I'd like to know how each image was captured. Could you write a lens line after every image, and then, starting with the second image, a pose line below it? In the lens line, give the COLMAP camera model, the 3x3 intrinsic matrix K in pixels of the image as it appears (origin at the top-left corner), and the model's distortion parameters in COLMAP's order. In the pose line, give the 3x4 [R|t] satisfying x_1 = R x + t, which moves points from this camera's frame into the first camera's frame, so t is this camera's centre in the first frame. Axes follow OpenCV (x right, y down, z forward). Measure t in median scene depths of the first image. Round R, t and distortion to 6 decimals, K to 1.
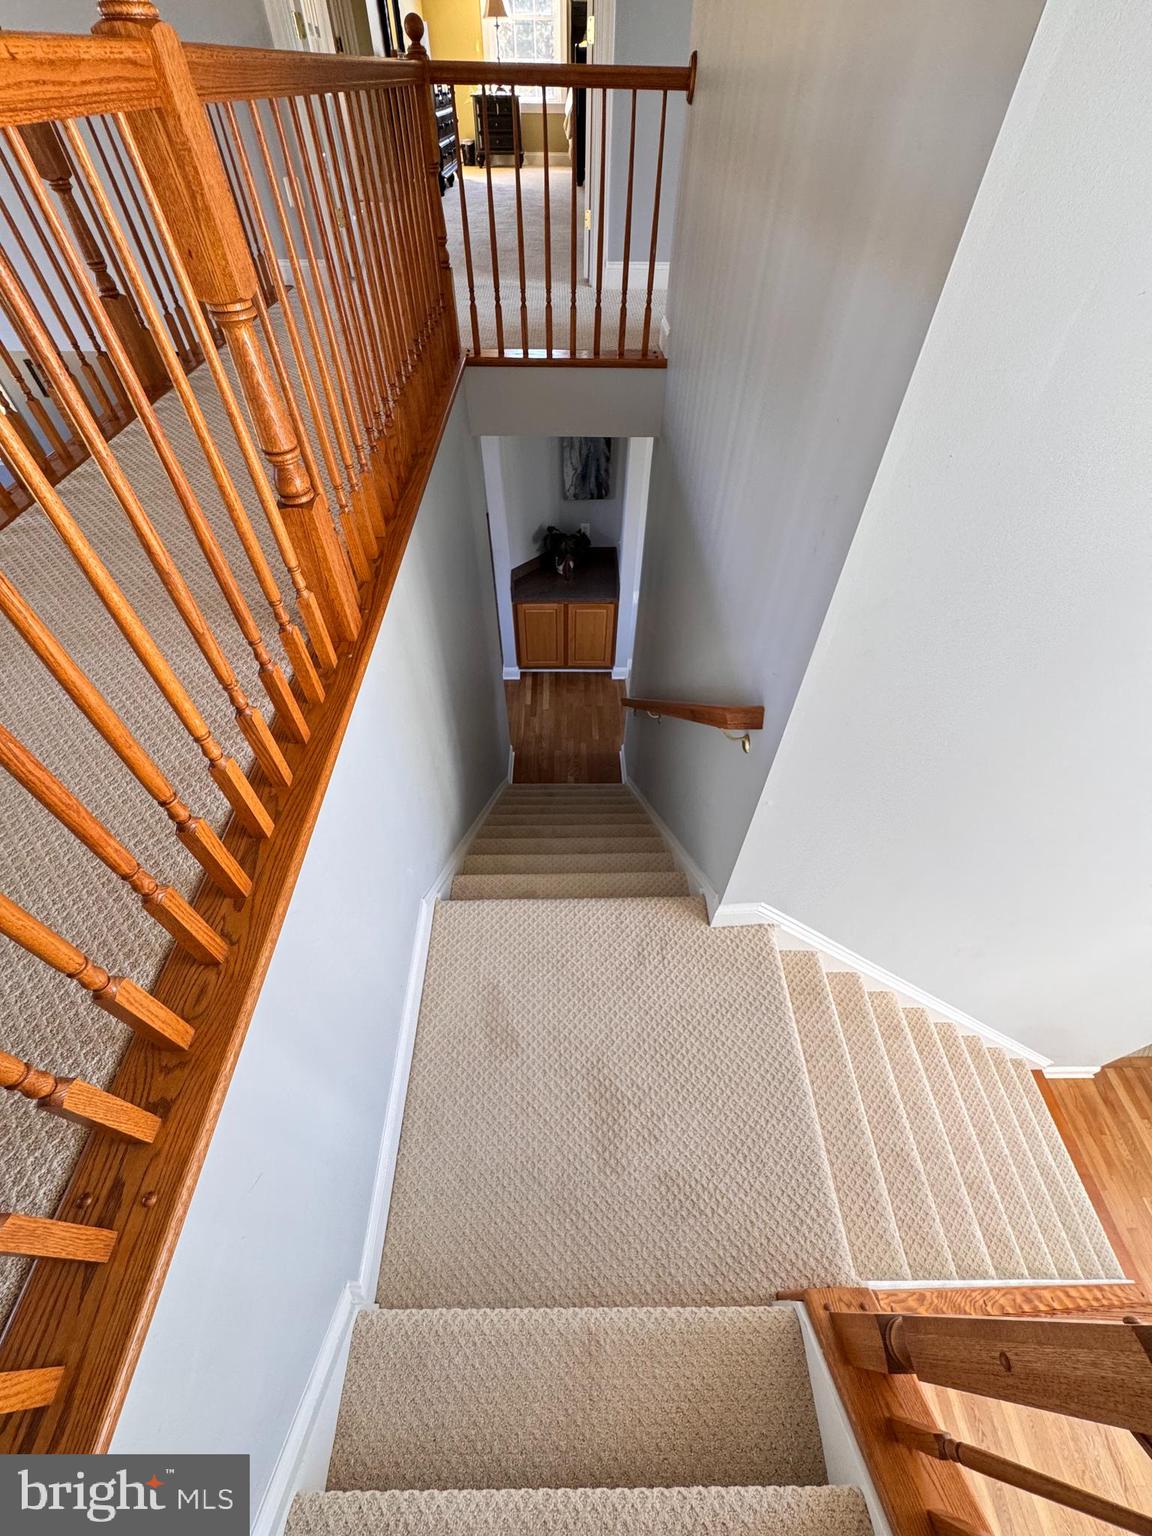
lens RADIAL K [[614.8, 0, 585.4], [0, 614.8, 770.5], [0, 0, 1]] dist [-0.000830, 0.000559]
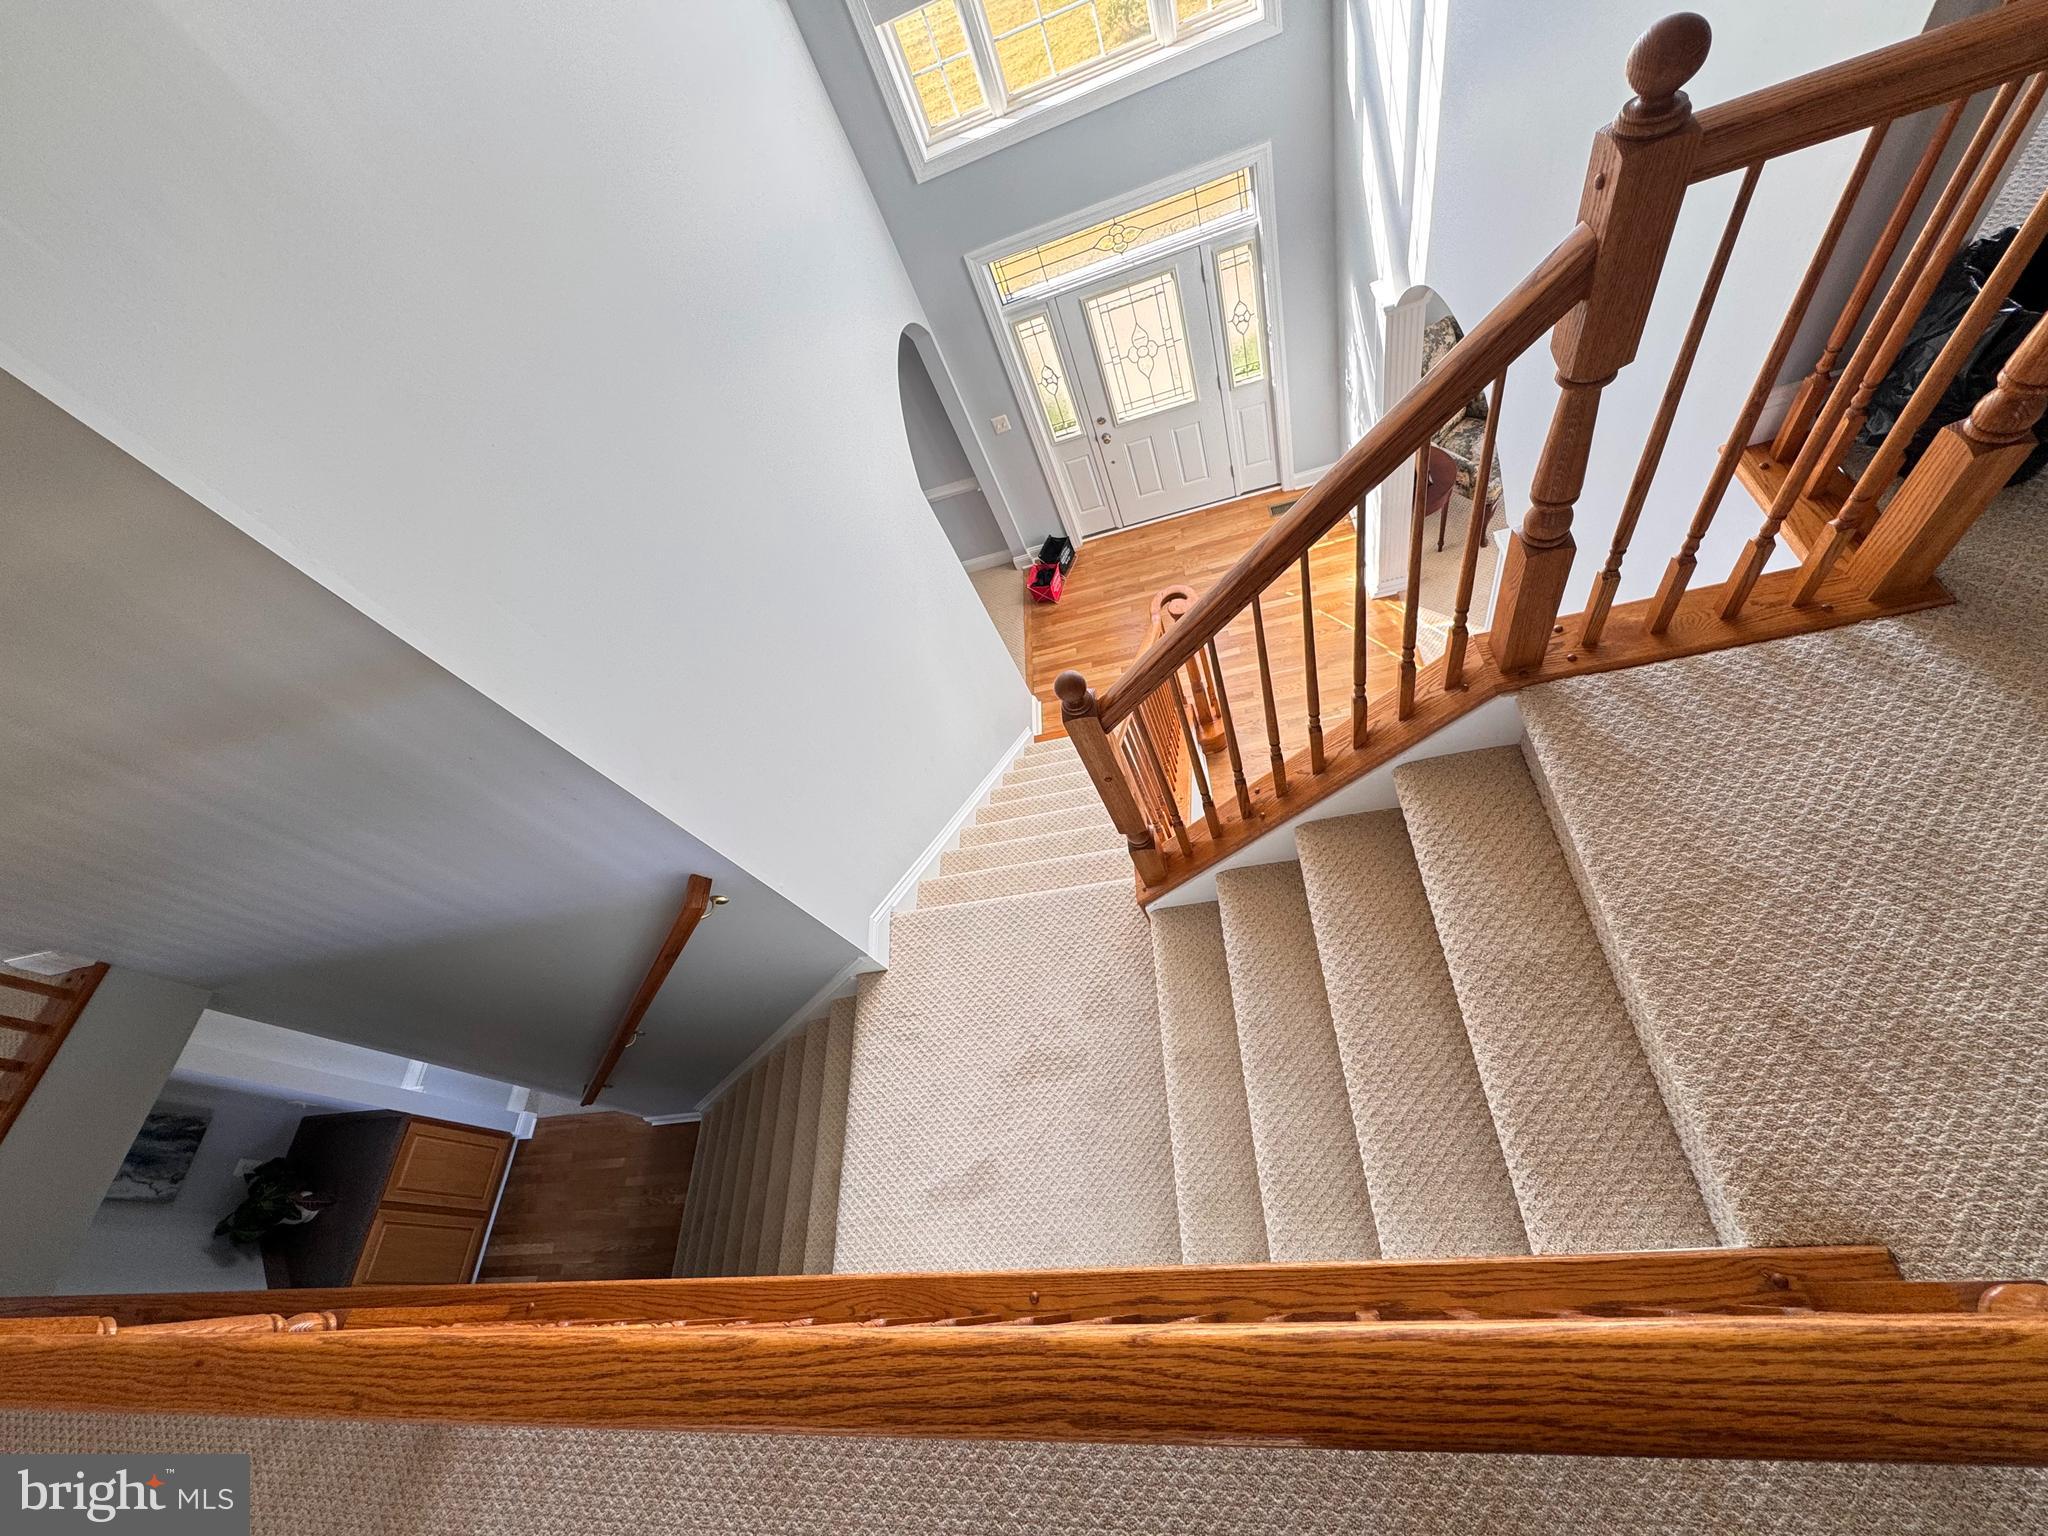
lens RADIAL K [[819.7, 0, 1022.9], [0, 819.7, 763.6], [0, 0, 1]] dist [-0.000830, 0.000559]
pose [[0.007024, -0.848010, 0.529933, -0.197783], [0.927041, 0.204201, 0.314480, -0.036637], [-0.374895, 0.489060, 0.787574, -0.292194]]
